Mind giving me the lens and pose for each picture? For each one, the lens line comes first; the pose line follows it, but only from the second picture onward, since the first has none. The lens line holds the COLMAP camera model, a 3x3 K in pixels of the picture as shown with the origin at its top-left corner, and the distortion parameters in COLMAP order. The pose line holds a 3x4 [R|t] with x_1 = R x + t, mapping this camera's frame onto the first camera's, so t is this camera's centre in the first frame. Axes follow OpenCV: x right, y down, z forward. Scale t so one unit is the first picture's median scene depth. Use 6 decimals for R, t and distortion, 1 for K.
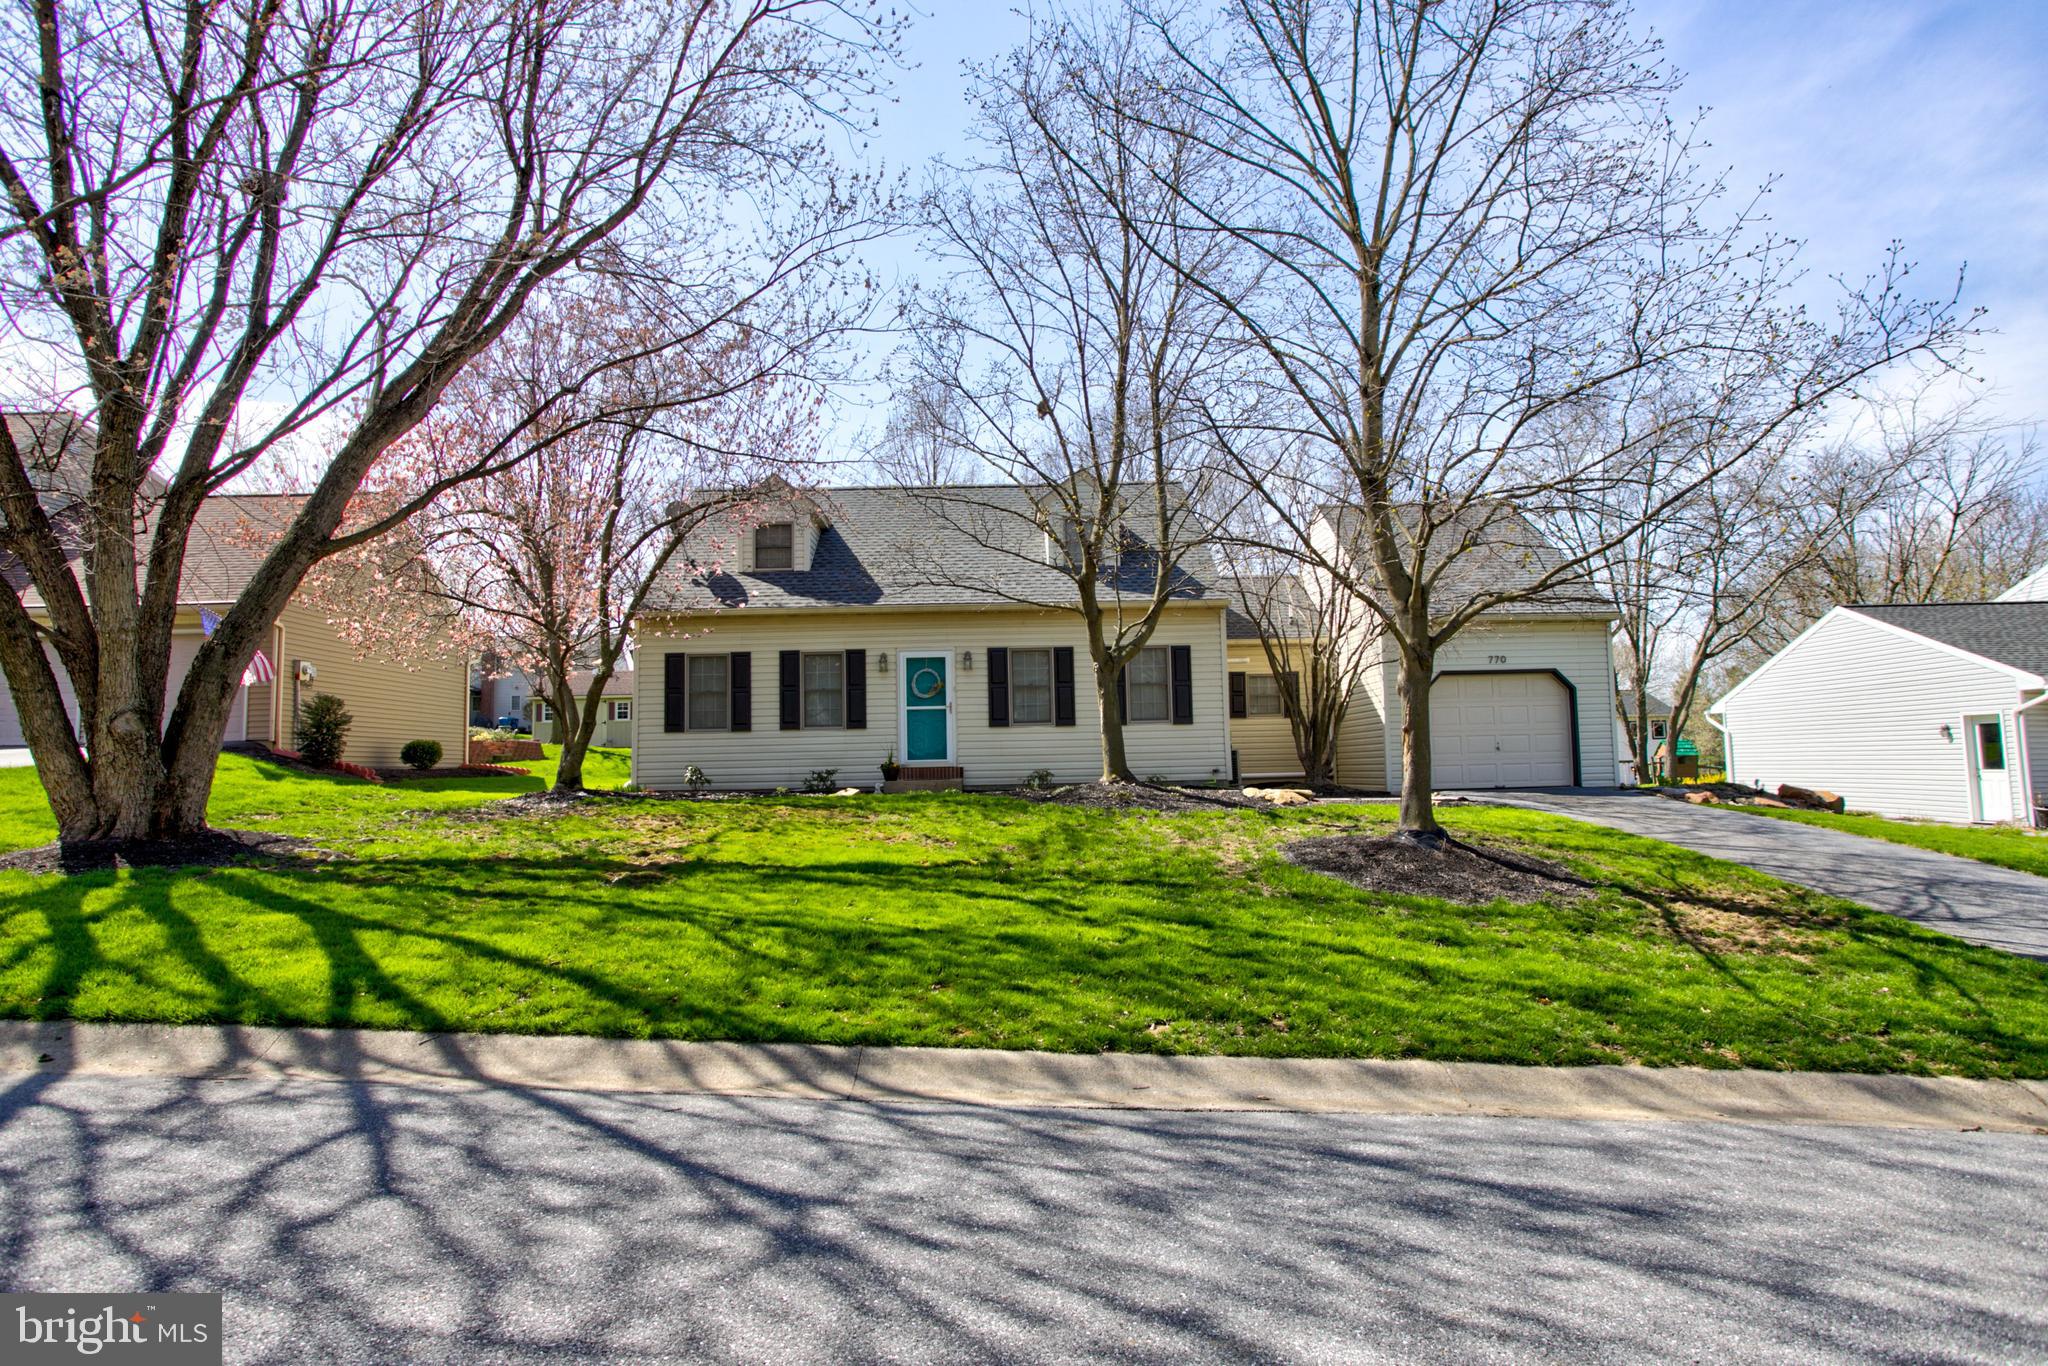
lens RADIAL K [[1143.9, 0, 1024.0], [0, 1143.9, 683.0], [0, 0, 1]] dist [-0.015178, 0.000639]
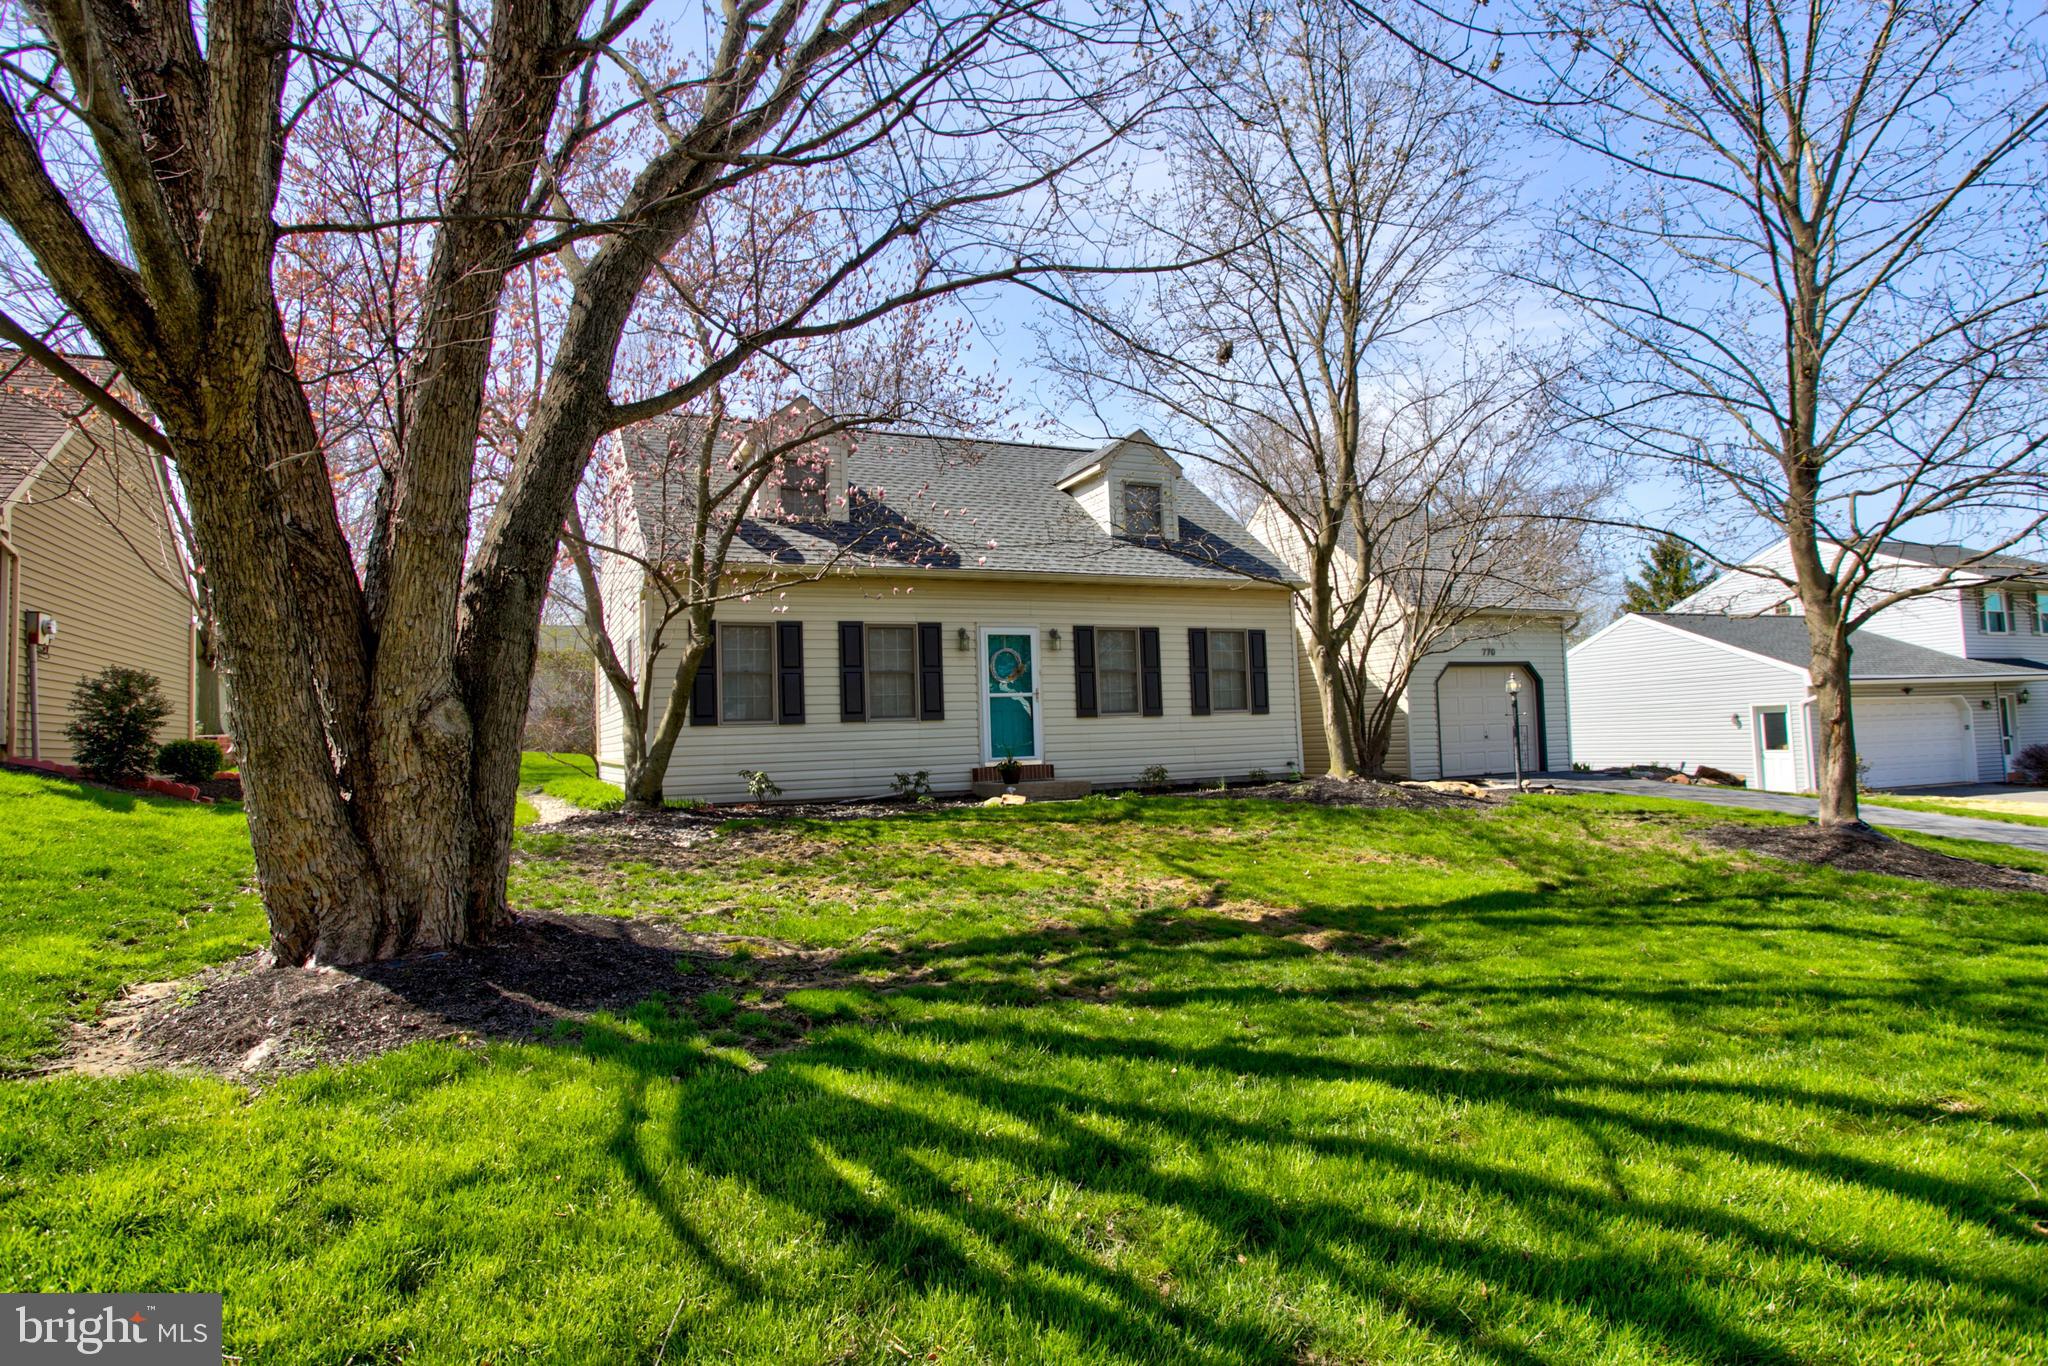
lens RADIAL K [[1143.9, 0, 1024.0], [0, 1143.9, 683.0], [0, 0, 1]] dist [-0.015178, 0.000639]
pose [[0.911917, 0.010026, 0.410252, -0.419619], [-0.013201, 0.999901, 0.004906, 0.008809], [-0.410162, -0.009890, 0.911959, 0.230708]]
